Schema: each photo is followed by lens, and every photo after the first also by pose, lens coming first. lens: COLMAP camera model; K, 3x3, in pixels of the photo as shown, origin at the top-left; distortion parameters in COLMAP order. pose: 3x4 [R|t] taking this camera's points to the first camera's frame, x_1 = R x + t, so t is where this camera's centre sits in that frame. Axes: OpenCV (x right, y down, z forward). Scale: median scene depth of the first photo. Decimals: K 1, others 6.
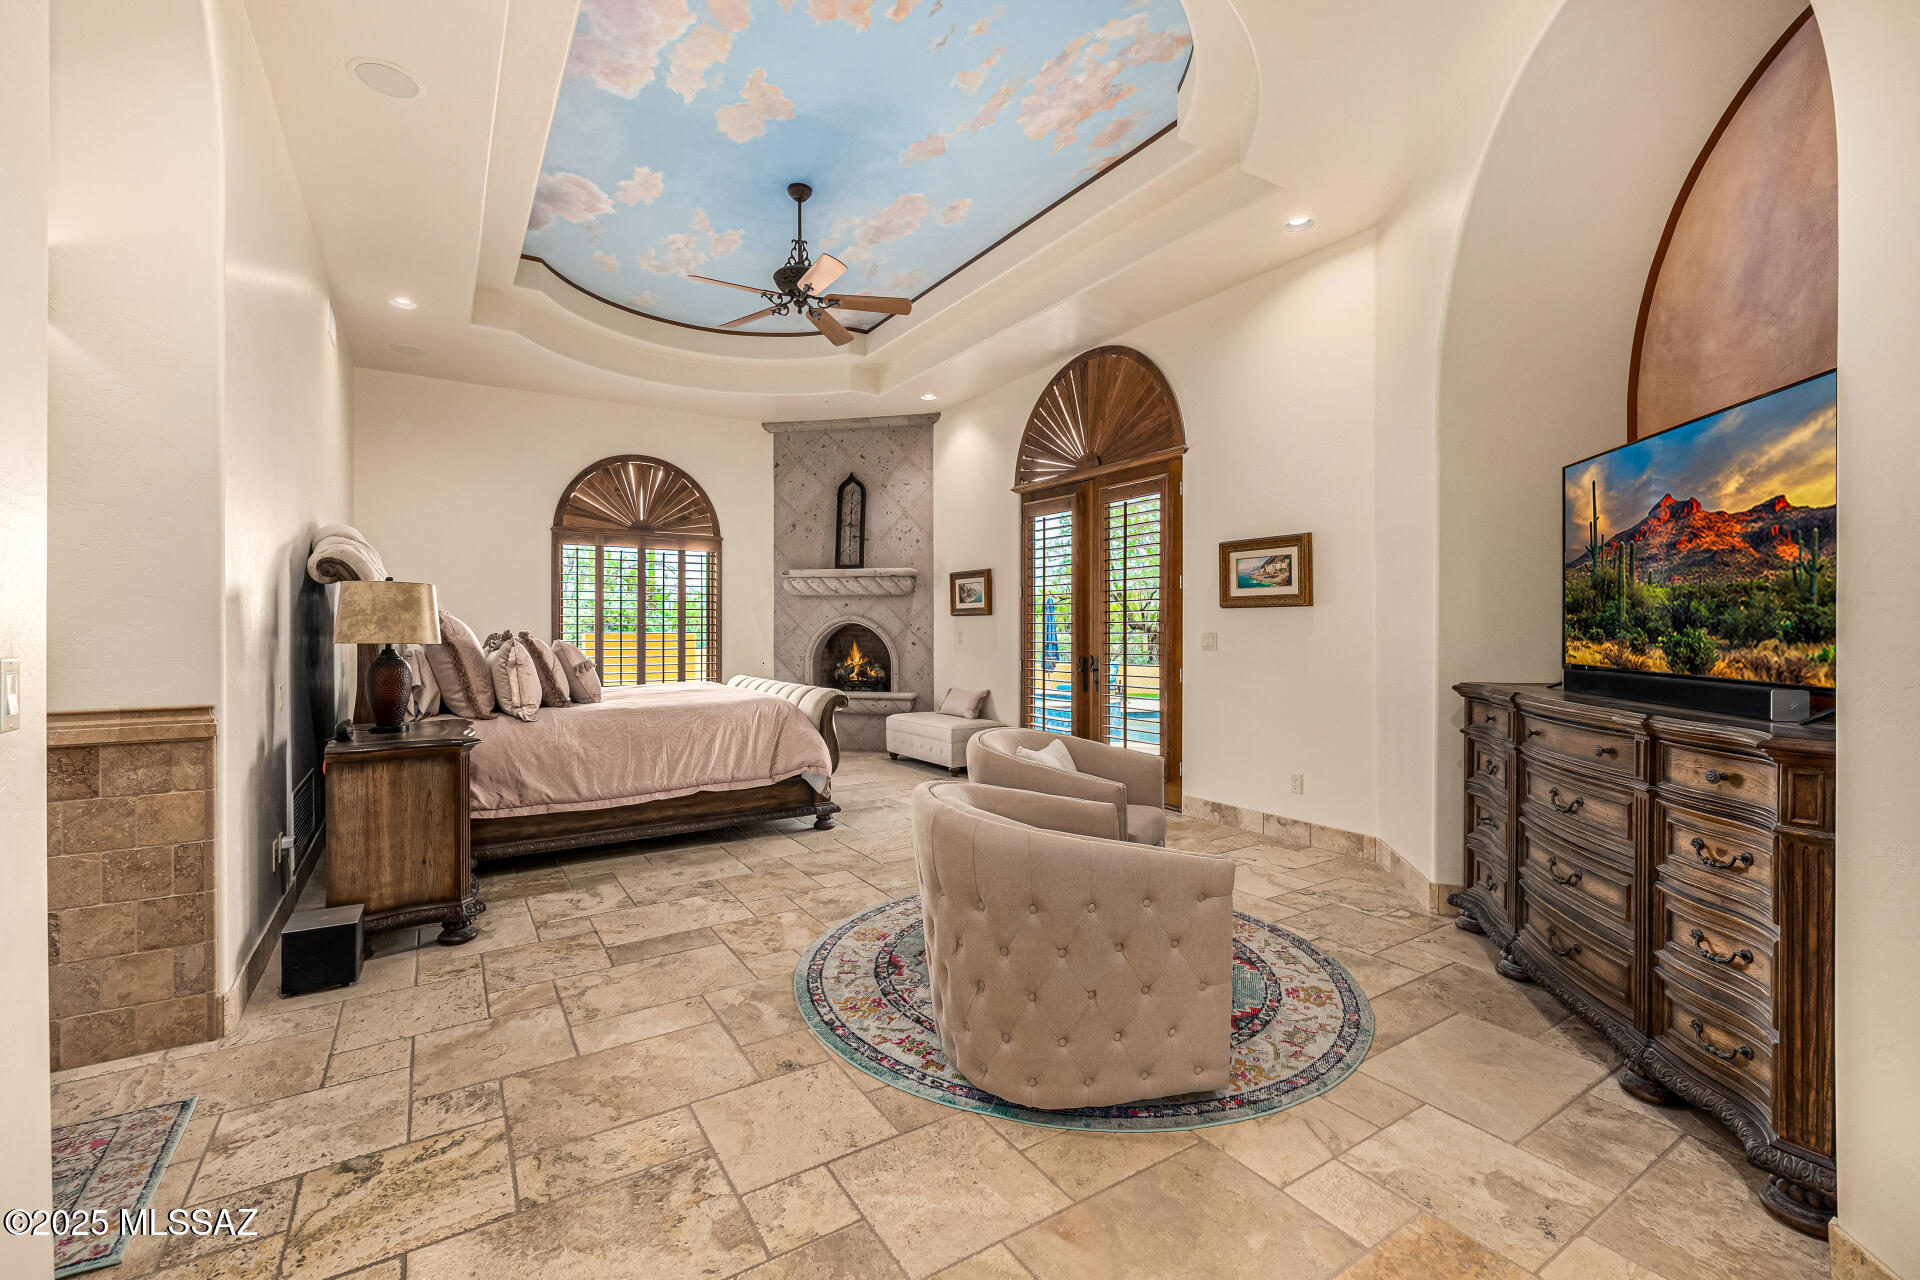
lens RADIAL K [[806.4, 0, 949.6], [0, 806.4, 624.9], [0, 0, 1]] dist [0.000188, 0.000976]
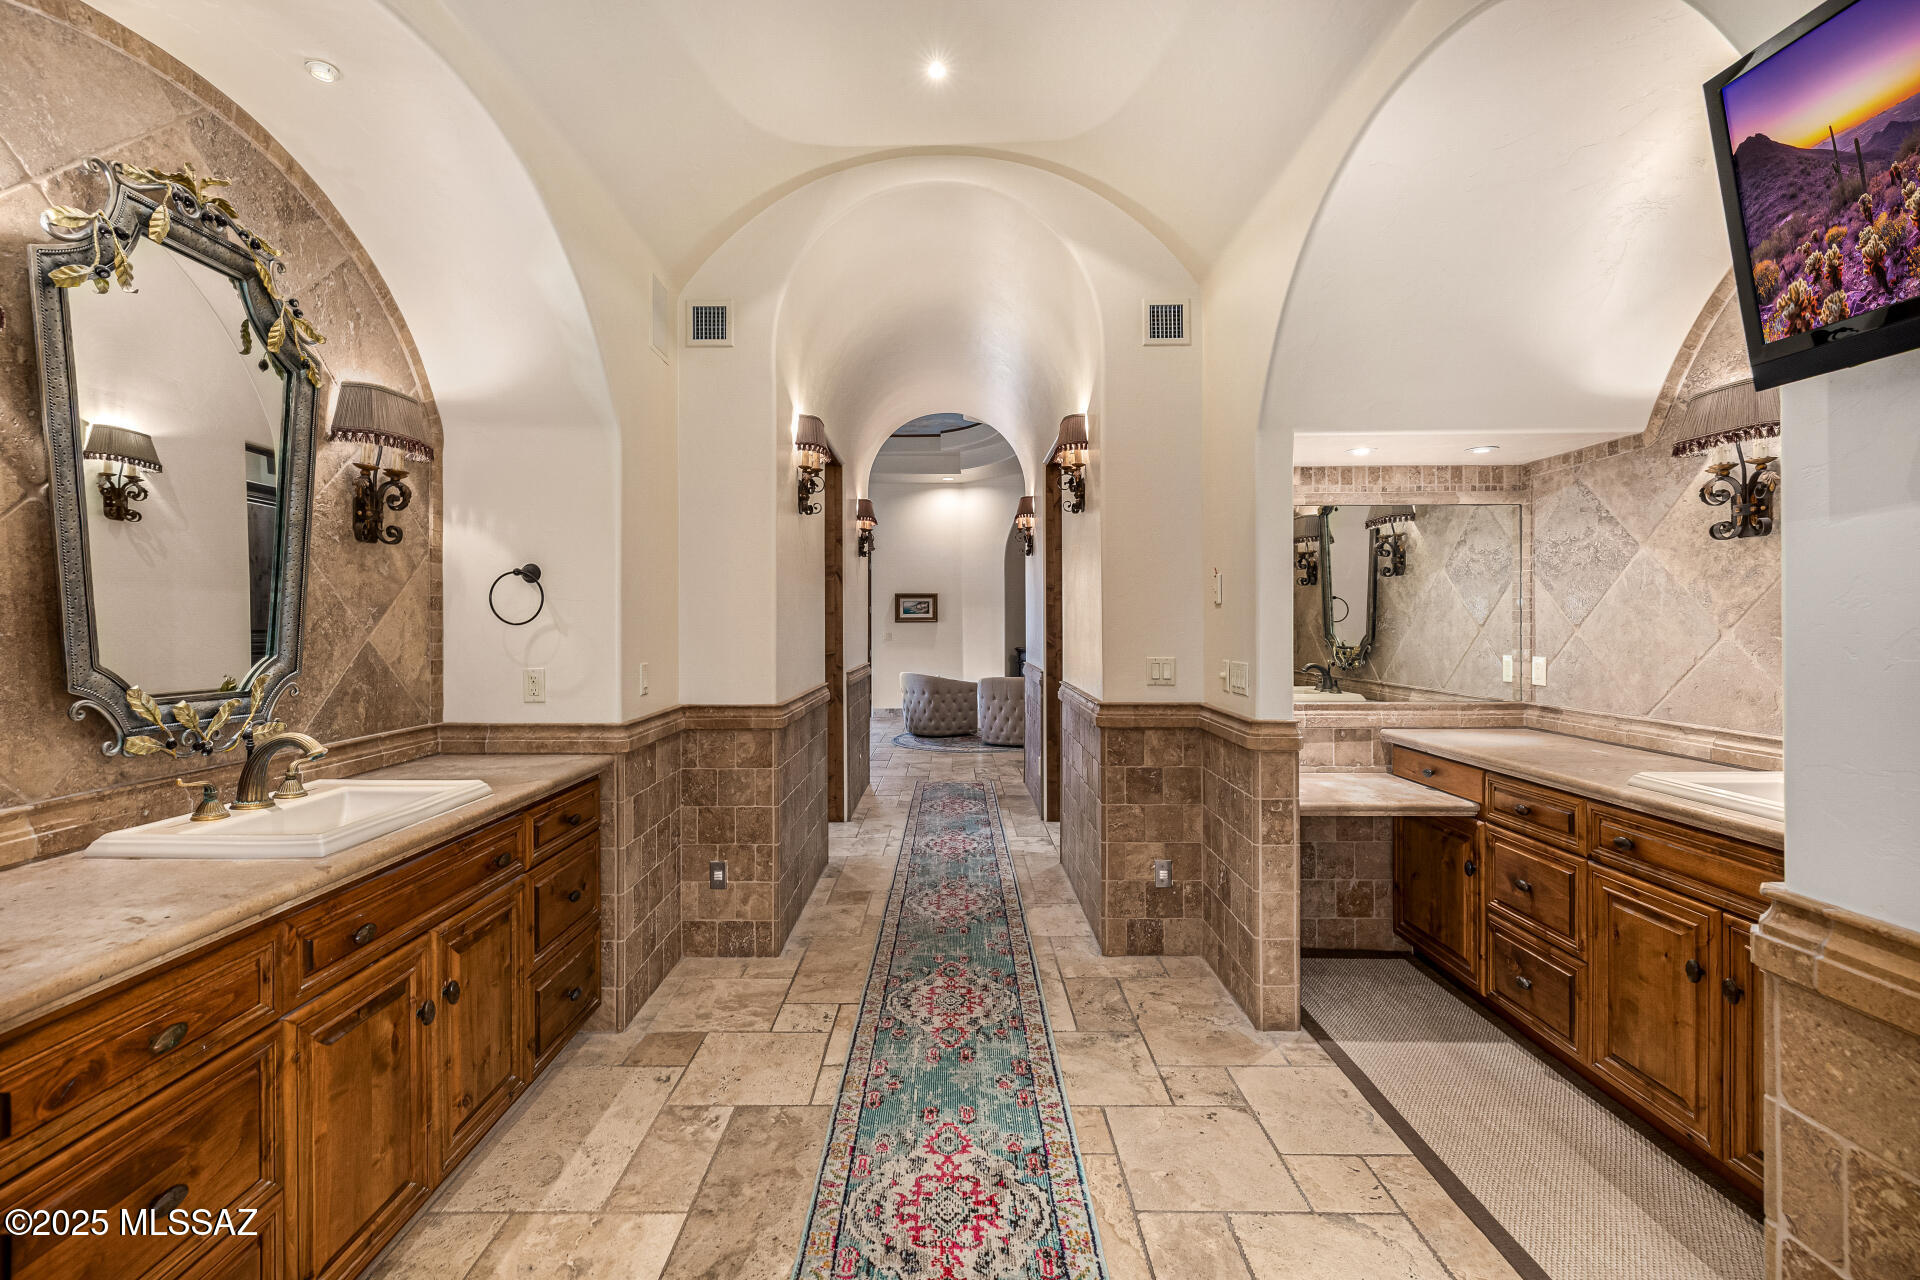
lens RADIAL K [[806.4, 0, 946.0], [0, 806.4, 626.7], [0, 0, 1]] dist [0.000188, 0.000976]
pose [[0.552753, -0.005484, 0.833327, -1.506333], [0.001530, 0.999983, 0.005566, -0.020982], [-0.833344, -0.001801, 0.552752, -0.396147]]
